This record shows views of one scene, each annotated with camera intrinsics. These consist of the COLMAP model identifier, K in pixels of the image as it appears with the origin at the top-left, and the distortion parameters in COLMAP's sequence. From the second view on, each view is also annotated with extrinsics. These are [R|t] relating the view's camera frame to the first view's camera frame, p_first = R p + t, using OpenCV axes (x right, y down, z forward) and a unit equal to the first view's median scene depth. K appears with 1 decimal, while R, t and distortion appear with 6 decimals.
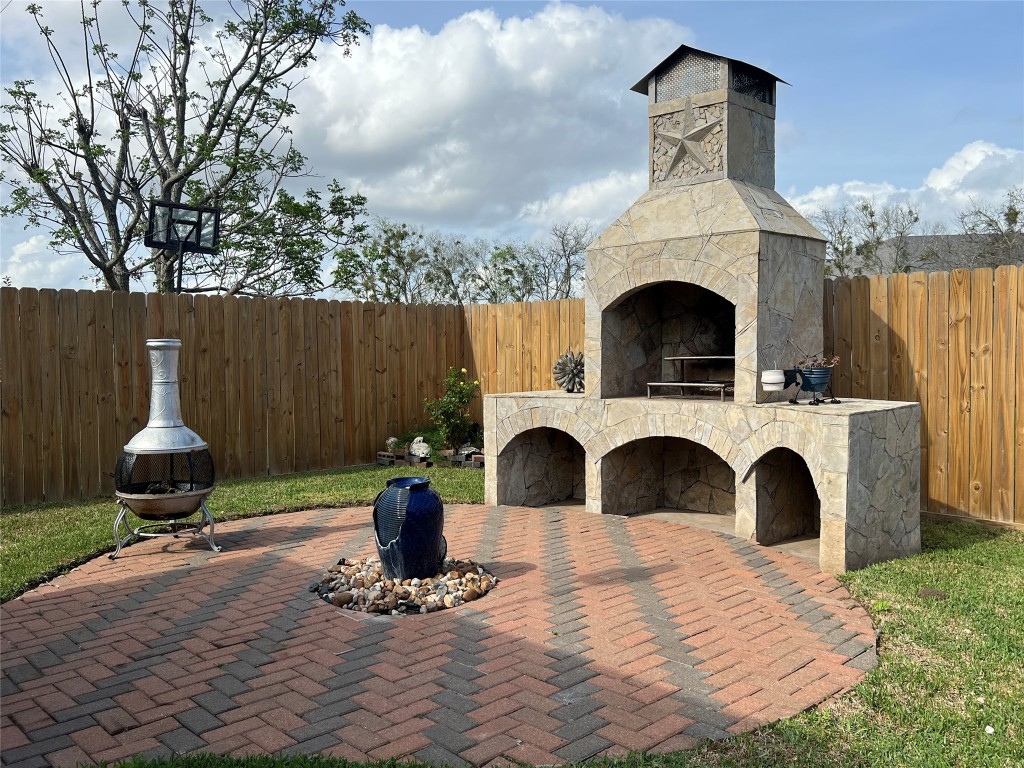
lens RADIAL K [[843.3, 0, 504.7], [0, 843.3, 383.0], [0, 0, 1]] dist [0.043877, -0.005941]
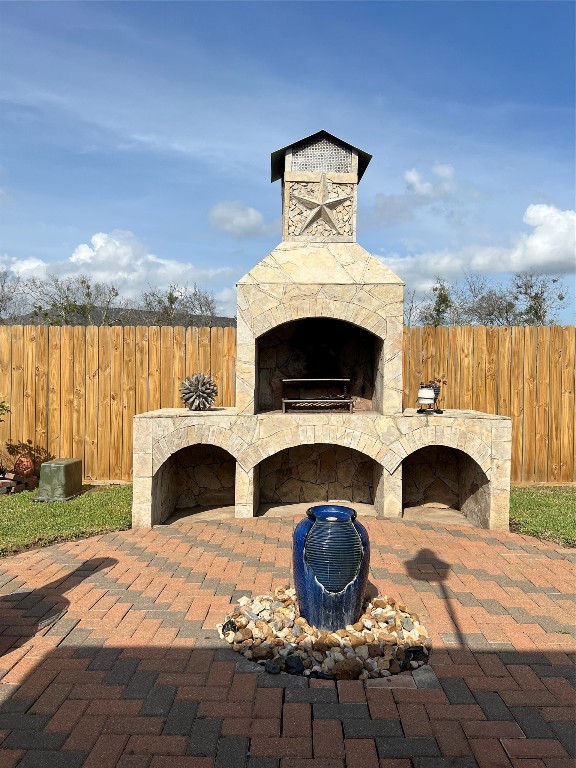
lens RADIAL K [[579.3, 0, 287.2], [0, 579.3, 384.5], [0, 0, 1]] dist [0.040890, -0.043071]
pose [[0.696162, 0.003479, 0.717876, -0.443069], [0.017553, 0.999607, -0.021867, -0.004912], [-0.717670, 0.027824, 0.695827, 0.448666]]
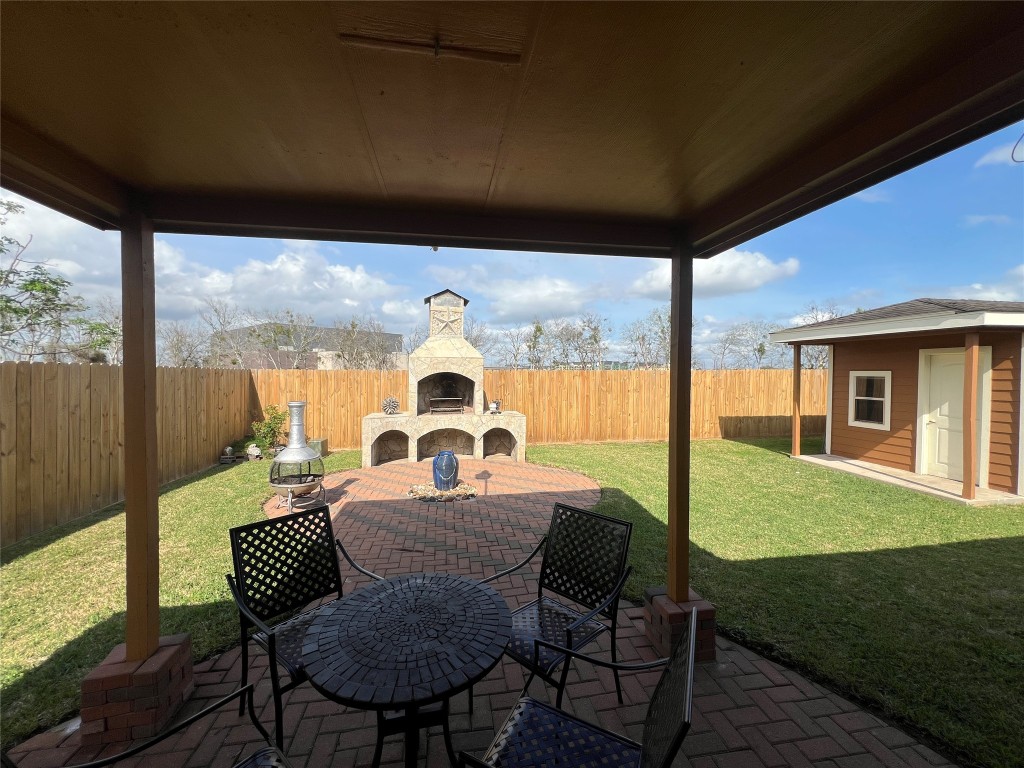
lens RADIAL K [[410.9, 0, 511.3], [0, 410.9, 381.5], [0, 0, 1]] dist [-0.006110, 0.001646]
pose [[0.558285, -0.000524, 0.829649, -0.802143], [0.027127, 0.999477, -0.017623, -0.060045], [-0.829206, 0.032344, 0.558007, 0.074547]]
